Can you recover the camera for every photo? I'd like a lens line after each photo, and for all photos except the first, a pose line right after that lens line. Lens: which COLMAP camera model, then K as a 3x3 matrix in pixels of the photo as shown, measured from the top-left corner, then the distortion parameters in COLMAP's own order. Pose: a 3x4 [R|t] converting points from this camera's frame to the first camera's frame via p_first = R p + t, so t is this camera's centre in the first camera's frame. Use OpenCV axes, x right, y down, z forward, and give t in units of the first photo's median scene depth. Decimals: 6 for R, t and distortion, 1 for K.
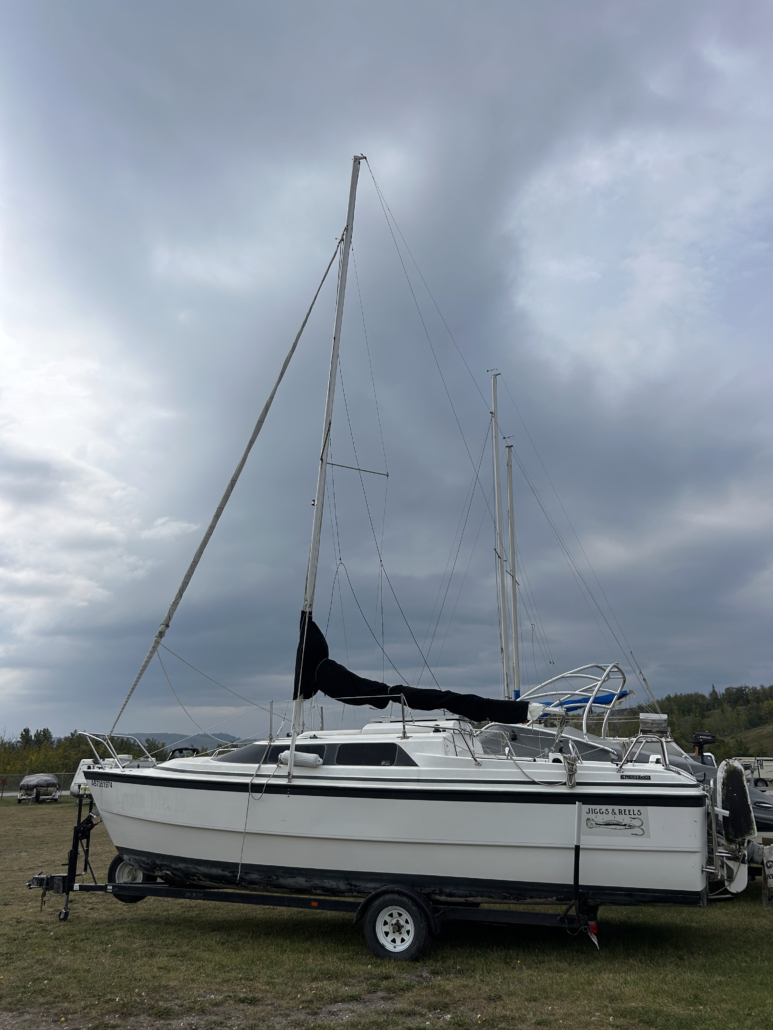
lens RADIAL K [[823.1, 0, 386.5], [0, 823.1, 515.0], [0, 0, 1]] dist [0.003549, 0.000829]
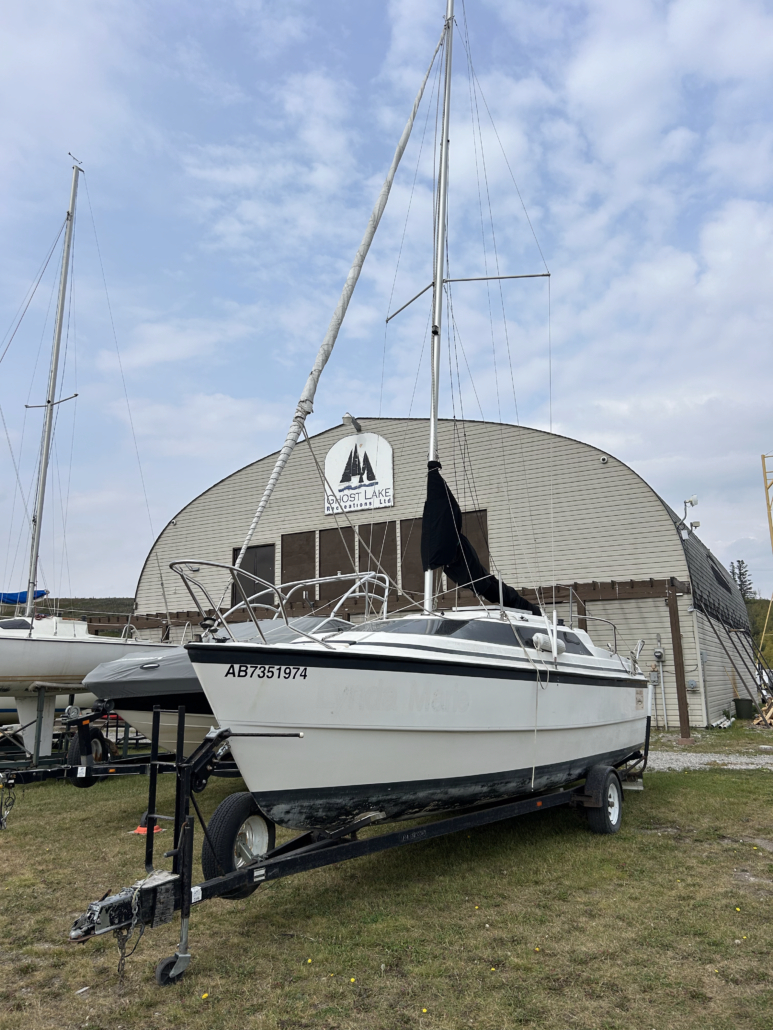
lens RADIAL K [[791.2, 0, 386.5], [0, 791.2, 515.0], [0, 0, 1]] dist [0.002564, 0.001042]
pose [[0.166315, 0.202656, 0.965023, -0.836745], [-0.291574, 0.944998, -0.148200, 0.297262], [-0.941979, -0.256728, 0.216256, 0.883548]]
